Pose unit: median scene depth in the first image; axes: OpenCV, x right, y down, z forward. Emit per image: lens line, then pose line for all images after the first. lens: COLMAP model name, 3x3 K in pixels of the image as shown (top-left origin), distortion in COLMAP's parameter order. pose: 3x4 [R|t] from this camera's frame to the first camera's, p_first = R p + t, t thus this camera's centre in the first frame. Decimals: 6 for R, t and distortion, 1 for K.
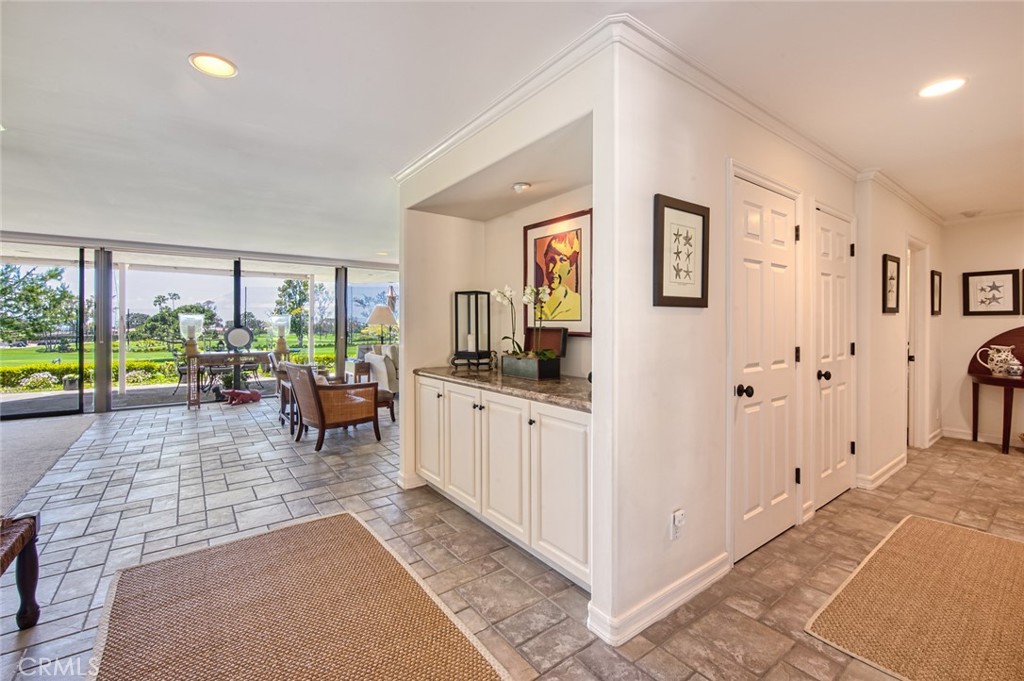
lens RADIAL K [[418.1, 0, 511.3], [0, 418.1, 324.3], [0, 0, 1]] dist [-0.013329, -0.000344]
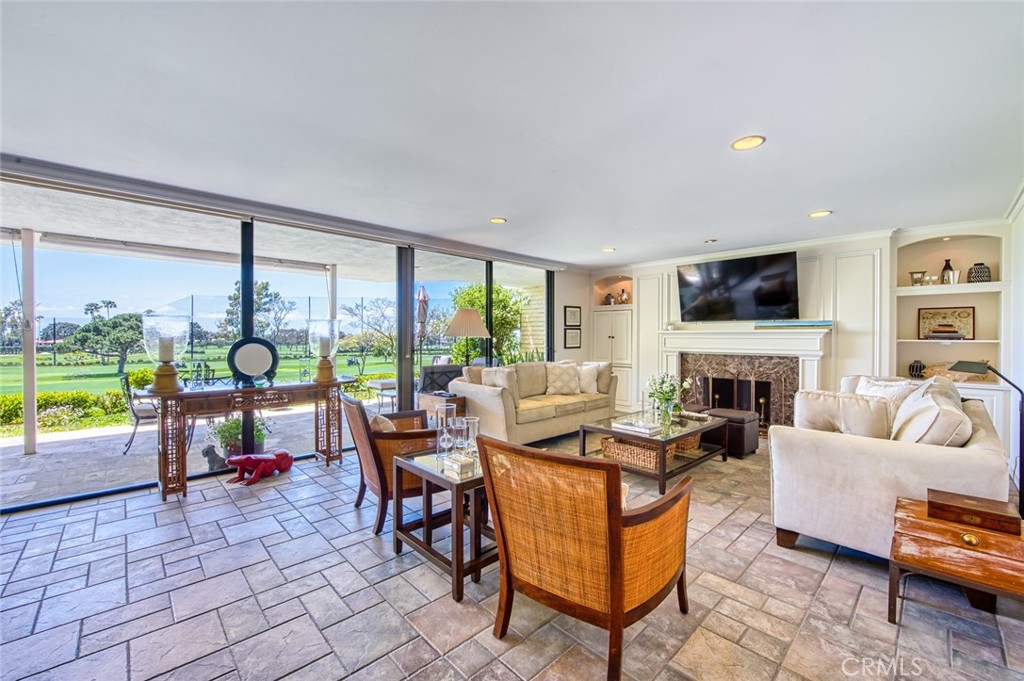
lens RADIAL K [[418.1, 0, 514.2], [0, 418.1, 343.2], [0, 0, 1]] dist [-0.013329, -0.000344]
pose [[0.995619, 0.002640, 0.093462, -0.144347], [-0.004099, 0.999873, 0.015423, 0.000113], [-0.093409, -0.015739, 0.995503, 0.165552]]
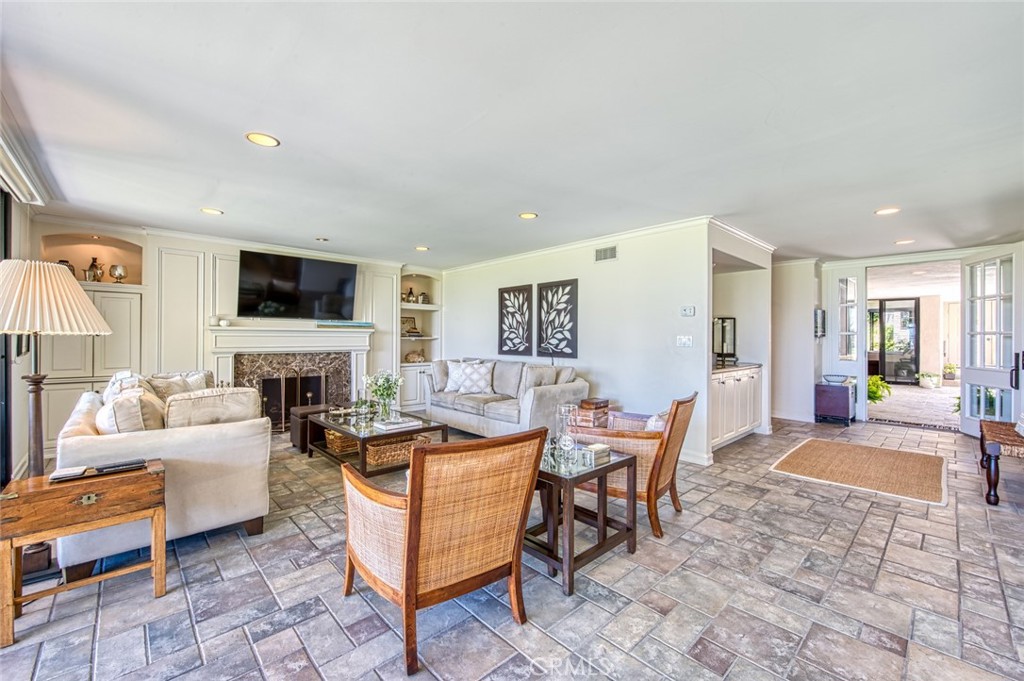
lens RADIAL K [[424.1, 0, 517.0], [0, 424.1, 337.5], [0, 0, 1]] dist [-0.004902, -0.001109]
pose [[-0.098509, 0.001724, 0.995135, -0.456015], [-0.002442, 0.999995, -0.001975, 0.003669], [-0.995133, -0.002625, -0.098505, 0.528966]]
